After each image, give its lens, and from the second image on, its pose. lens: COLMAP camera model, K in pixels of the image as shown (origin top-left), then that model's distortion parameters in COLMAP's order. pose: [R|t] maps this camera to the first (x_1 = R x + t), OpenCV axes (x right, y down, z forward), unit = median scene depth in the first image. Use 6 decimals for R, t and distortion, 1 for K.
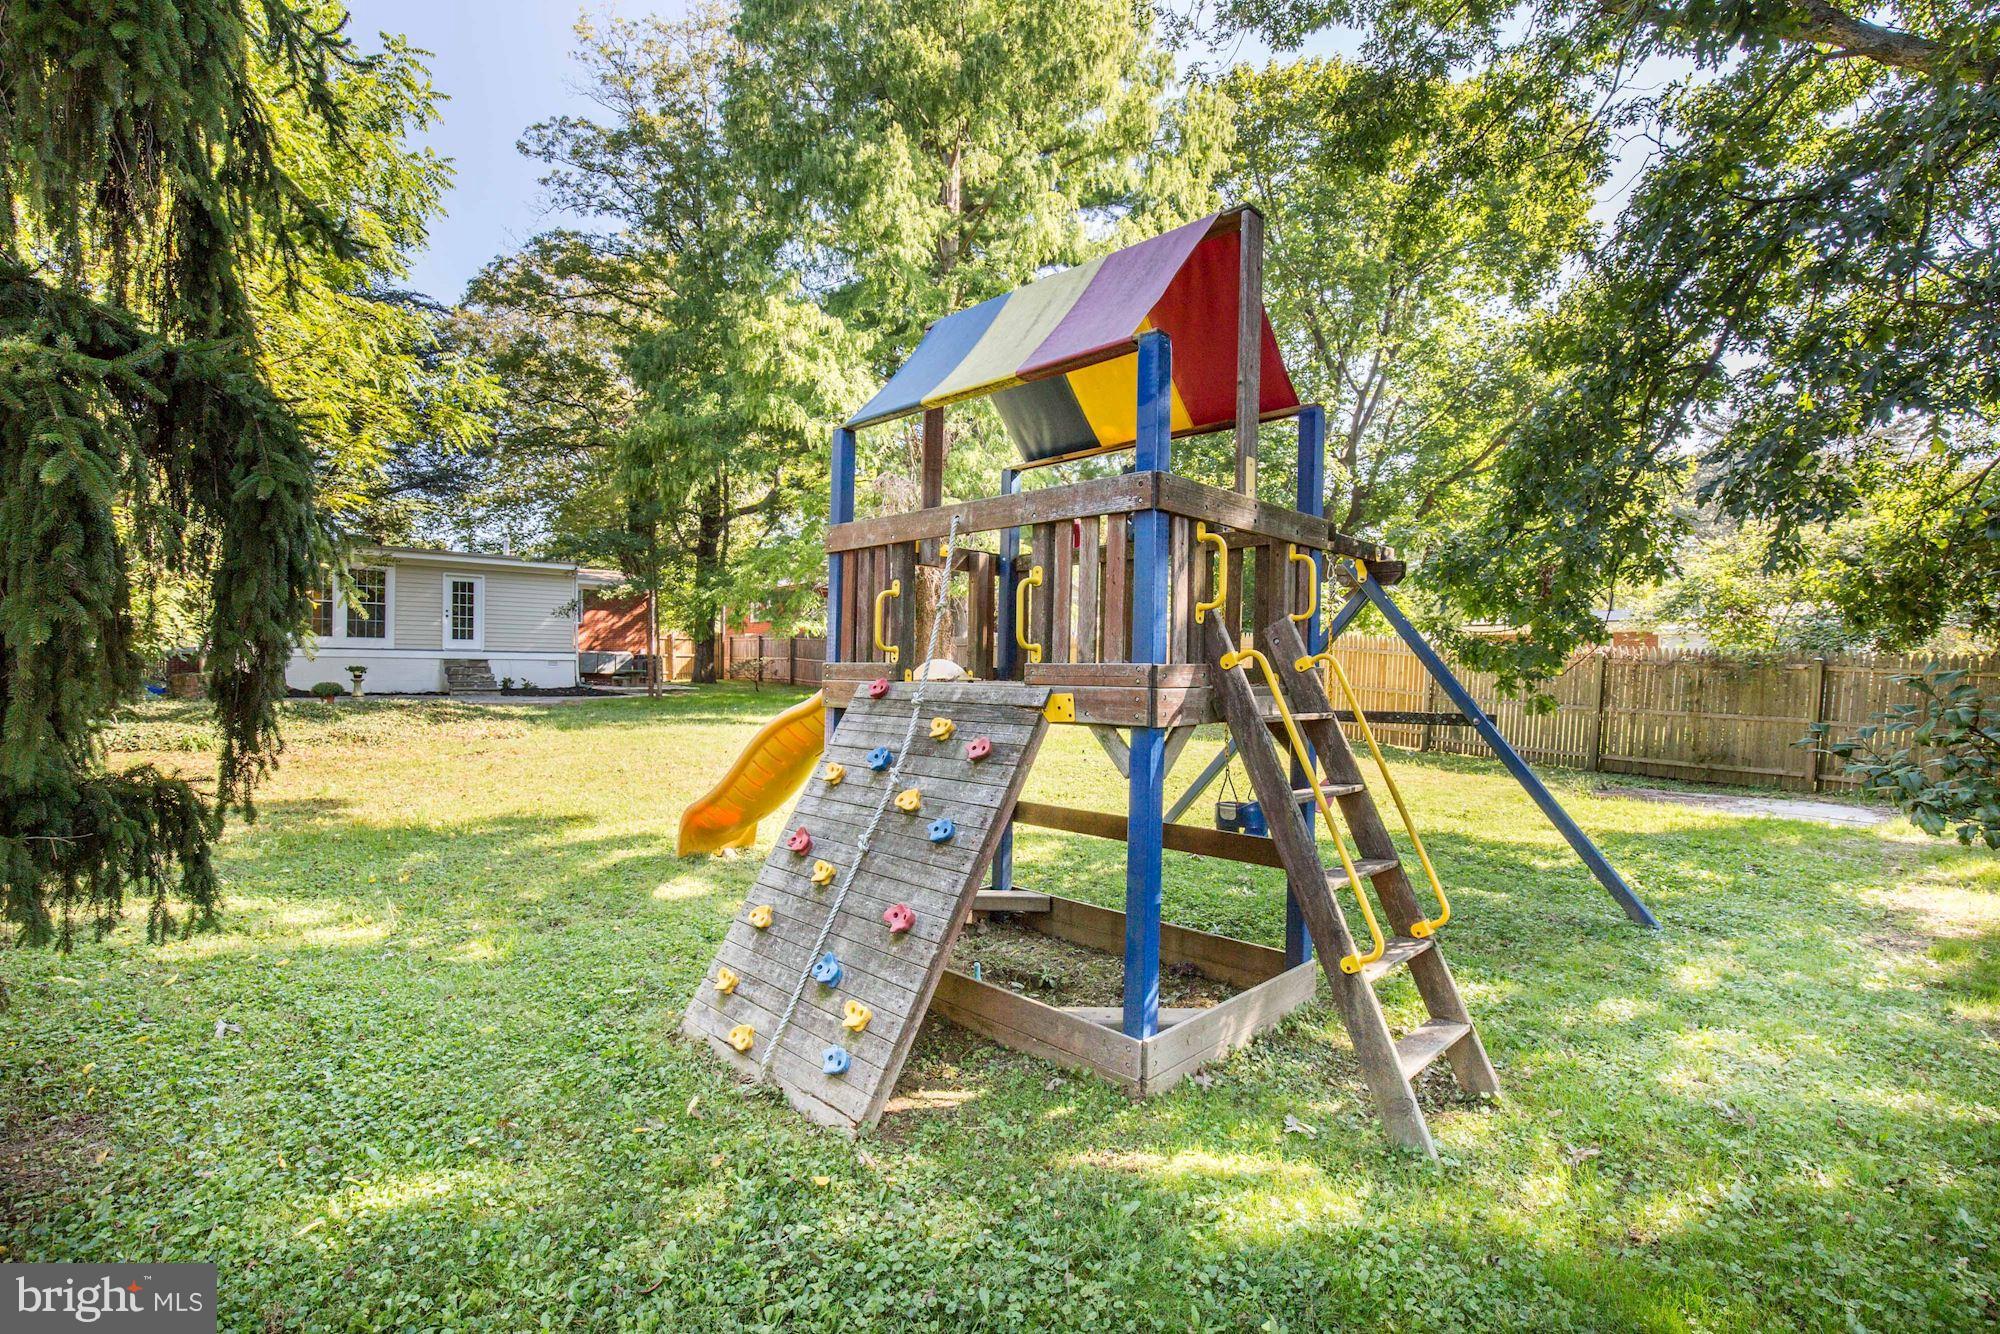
lens RADIAL K [[921.8, 0, 992.2], [0, 921.8, 670.1], [0, 0, 1]] dist [-0.013202, 0.000441]
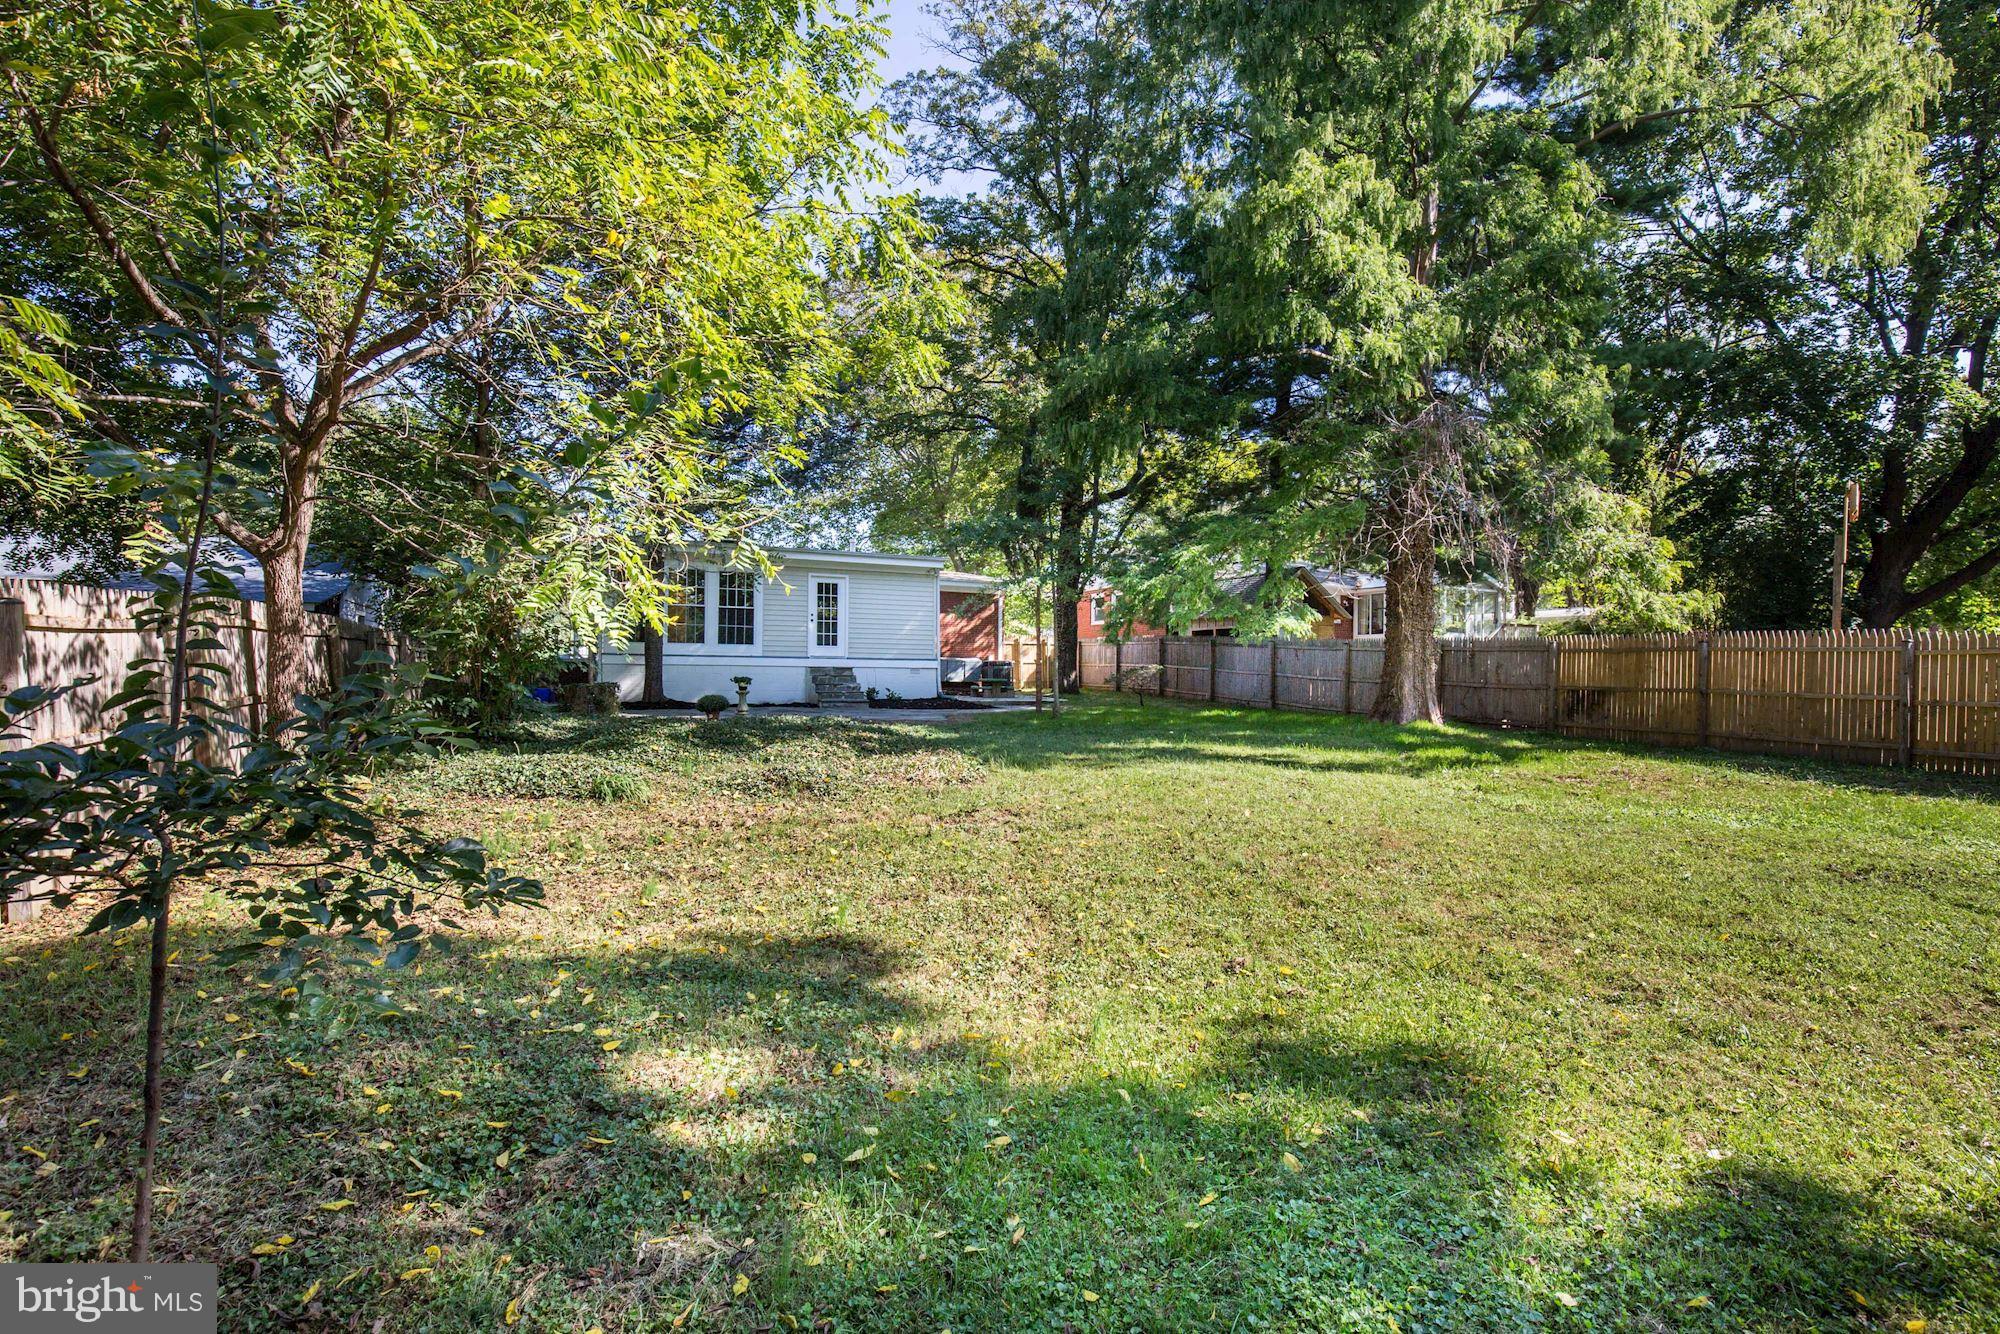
lens RADIAL K [[921.8, 0, 1002.9], [0, 921.8, 670.6], [0, 0, 1]] dist [-0.013202, 0.000441]
pose [[0.962845, 0.000041, -0.270055, -0.158051], [-0.001163, 0.999991, -0.003993, -0.004986], [0.270052, 0.004159, 0.962837, 0.160266]]
